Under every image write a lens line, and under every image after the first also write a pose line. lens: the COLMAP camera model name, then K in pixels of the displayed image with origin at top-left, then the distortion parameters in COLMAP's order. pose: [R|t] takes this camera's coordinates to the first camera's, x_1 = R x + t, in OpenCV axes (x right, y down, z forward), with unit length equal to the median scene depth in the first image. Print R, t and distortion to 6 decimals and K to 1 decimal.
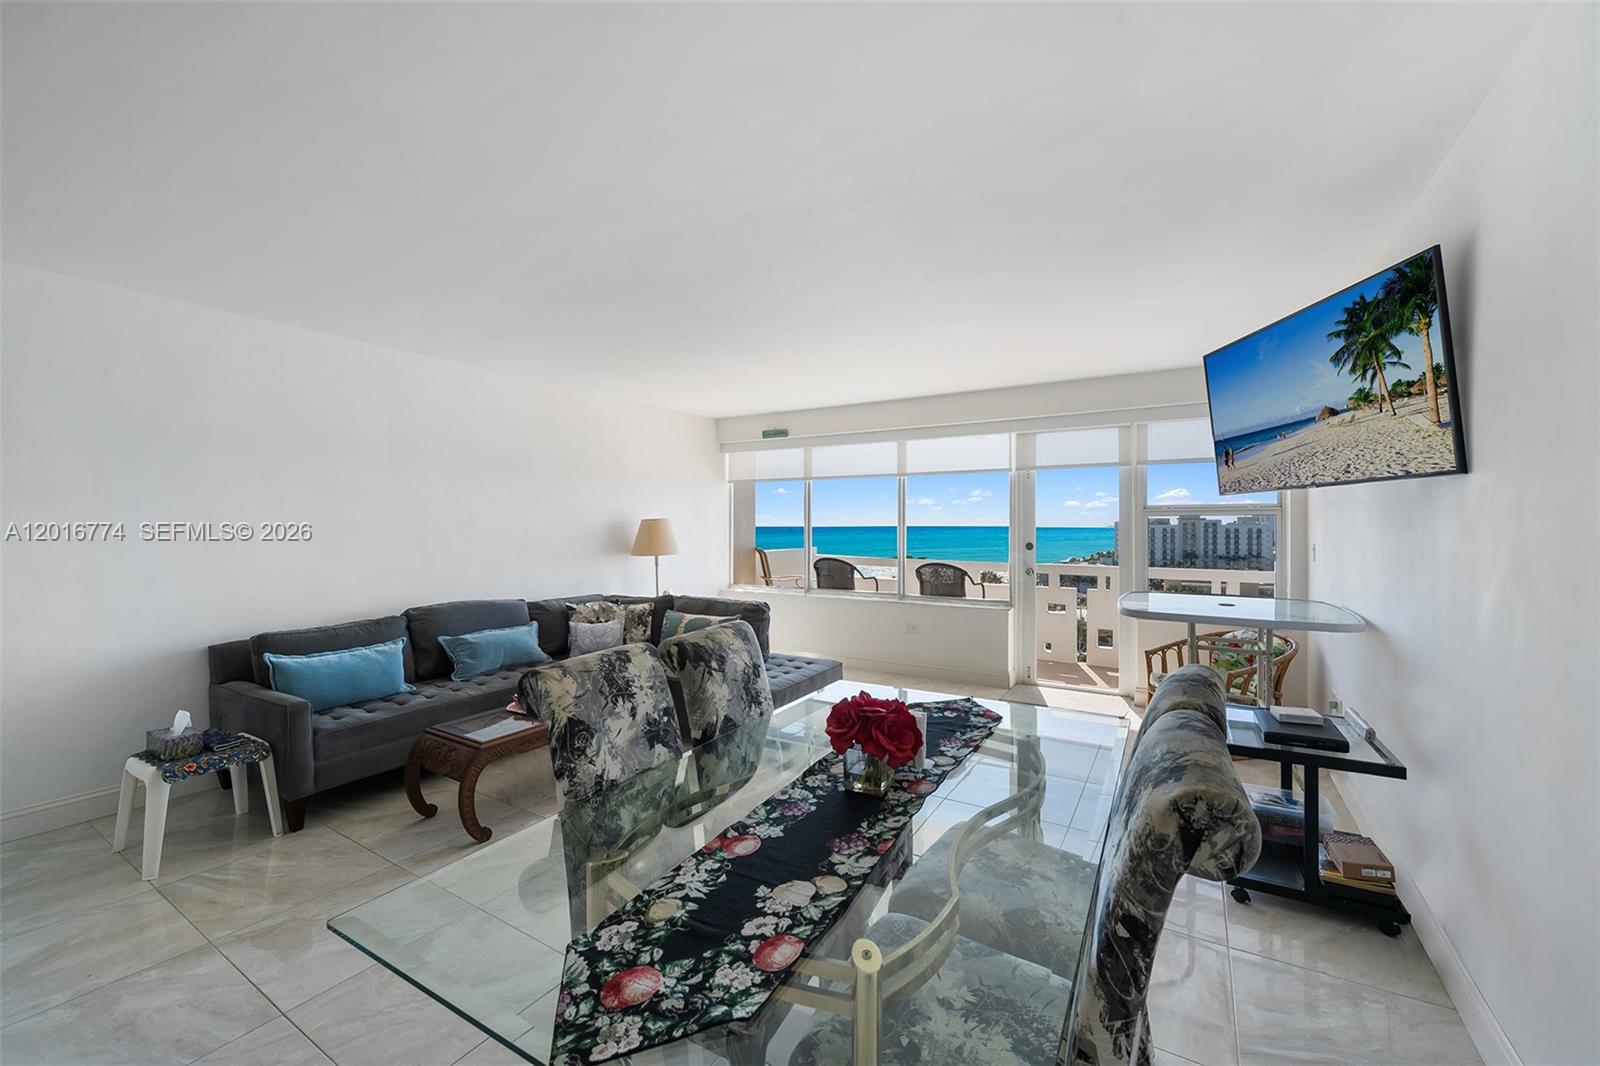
lens RADIAL K [[631.1, 0, 798.3], [0, 631.1, 529.9], [0, 0, 1]] dist [-0.002893, -0.000755]
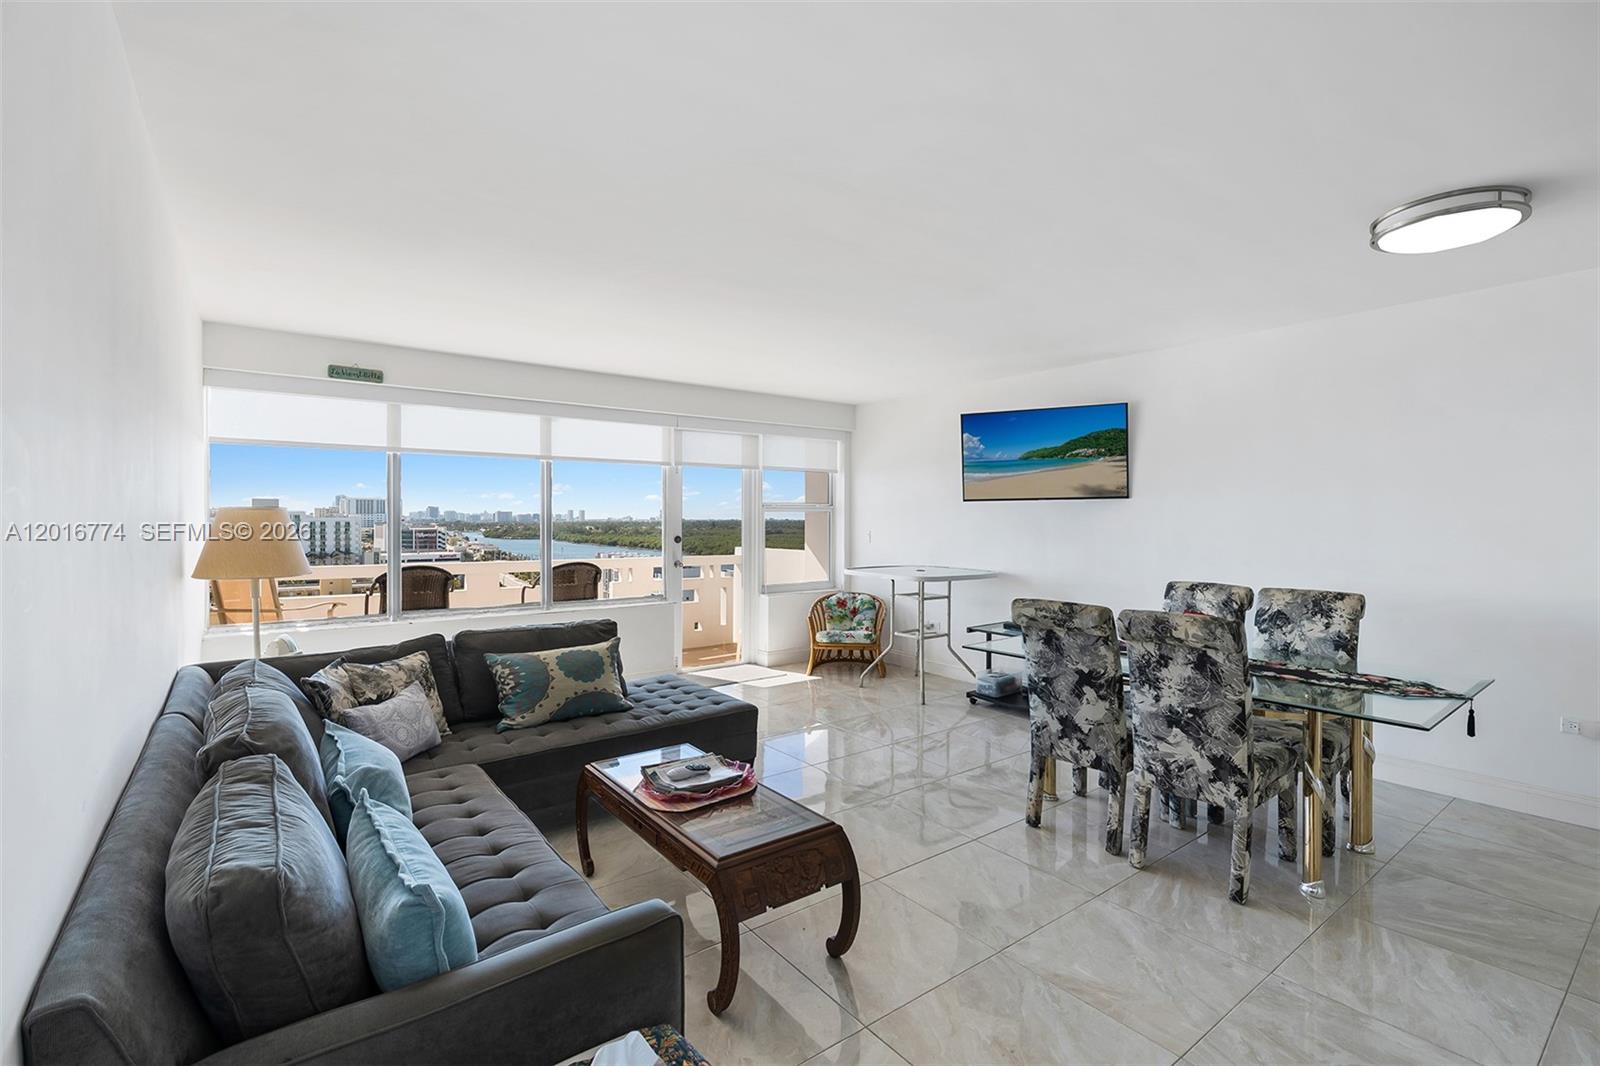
lens RADIAL K [[726.0, 0, 814.2], [0, 726.0, 528.8], [0, 0, 1]] dist [-0.010519, -0.000256]
pose [[0.357658, -0.011699, 0.933780, -0.600227], [0.004423, 0.999932, 0.010834, -0.003468], [-0.933842, 0.000256, 0.357685, 0.339021]]
